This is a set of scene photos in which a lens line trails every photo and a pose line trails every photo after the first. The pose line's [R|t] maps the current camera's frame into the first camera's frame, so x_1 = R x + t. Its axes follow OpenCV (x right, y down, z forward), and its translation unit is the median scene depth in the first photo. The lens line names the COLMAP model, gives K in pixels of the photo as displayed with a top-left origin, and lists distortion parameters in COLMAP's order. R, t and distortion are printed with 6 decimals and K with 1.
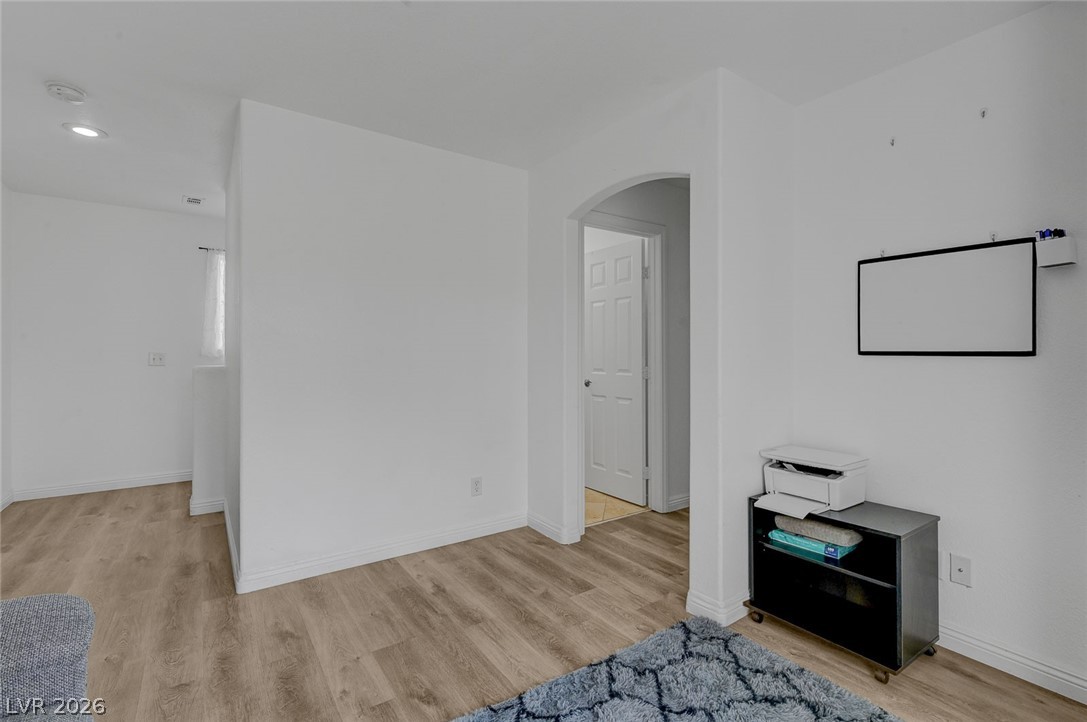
lens RADIAL K [[502.9, 0, 548.3], [0, 502.9, 353.7], [0, 0, 1]] dist [-0.000537, -0.000287]
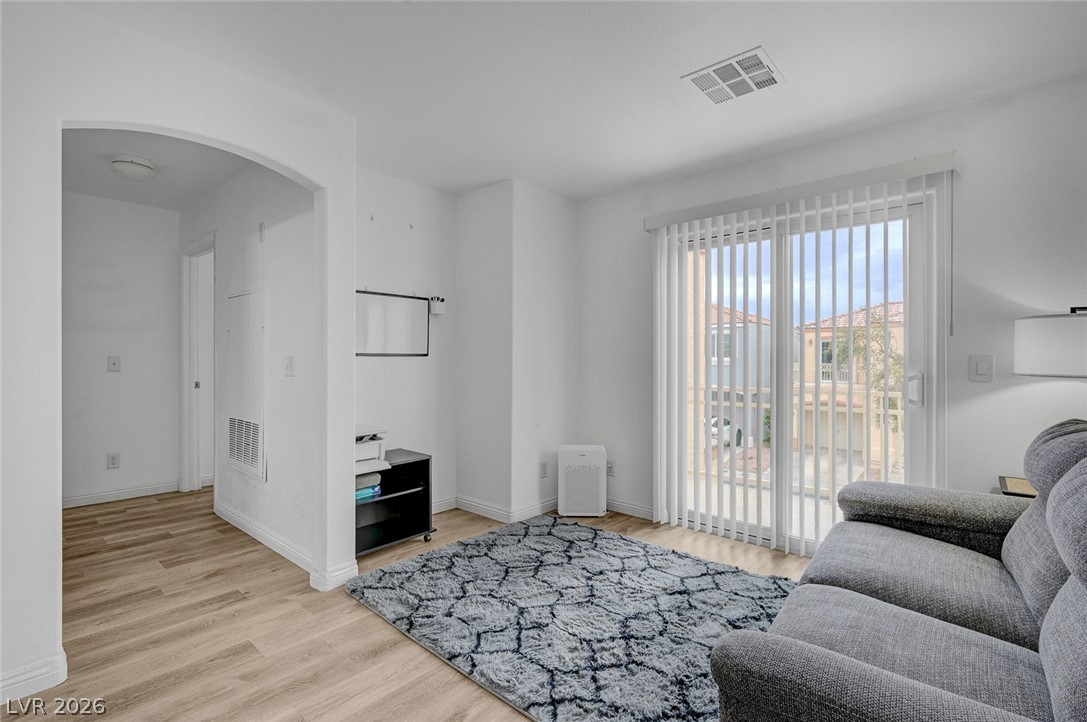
lens RADIAL K [[502.9, 0, 545.9], [0, 502.9, 359.2], [0, 0, 1]] dist [-0.000537, -0.000287]
pose [[-0.248389, -0.000133, 0.968660, -0.899001], [0.005396, 0.999984, 0.001521, 0.012788], [-0.968645, 0.005604, -0.248385, 0.813111]]
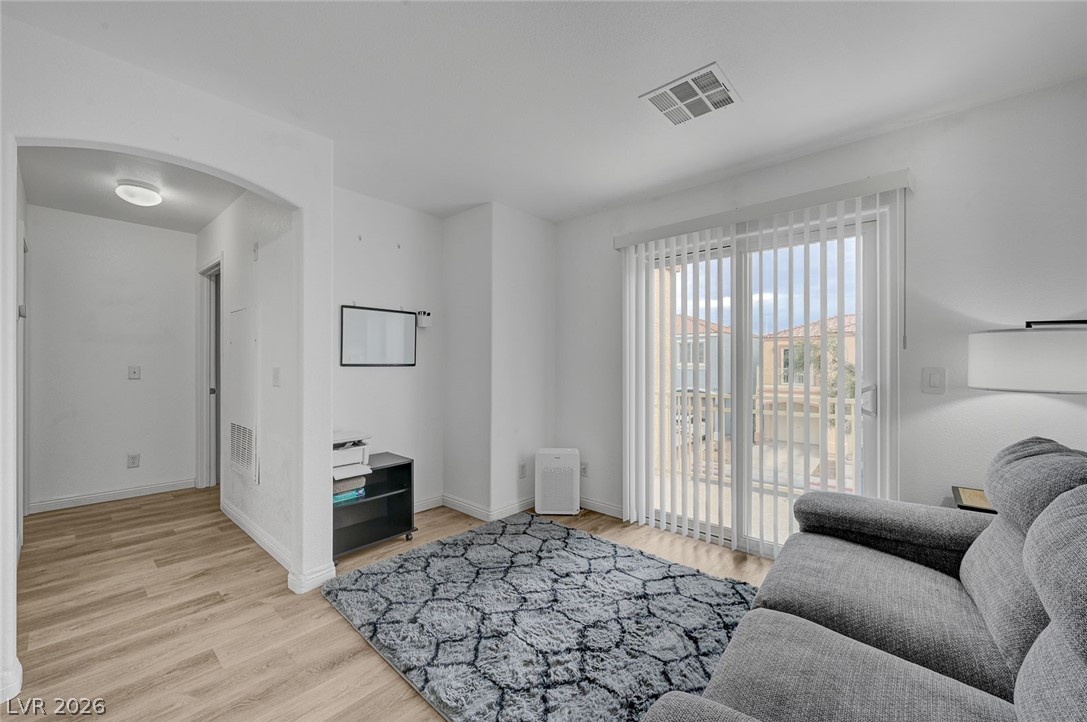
lens RADIAL K [[432.0, 0, 542.7], [0, 432.0, 363.0], [0, 0, 1]] dist [-0.000949, 0.000044]
pose [[-0.240165, 0.002090, 0.970730, -0.805615], [0.005198, 0.999986, -0.000867, -0.003152], [-0.970718, 0.004838, -0.240172, 0.709633]]
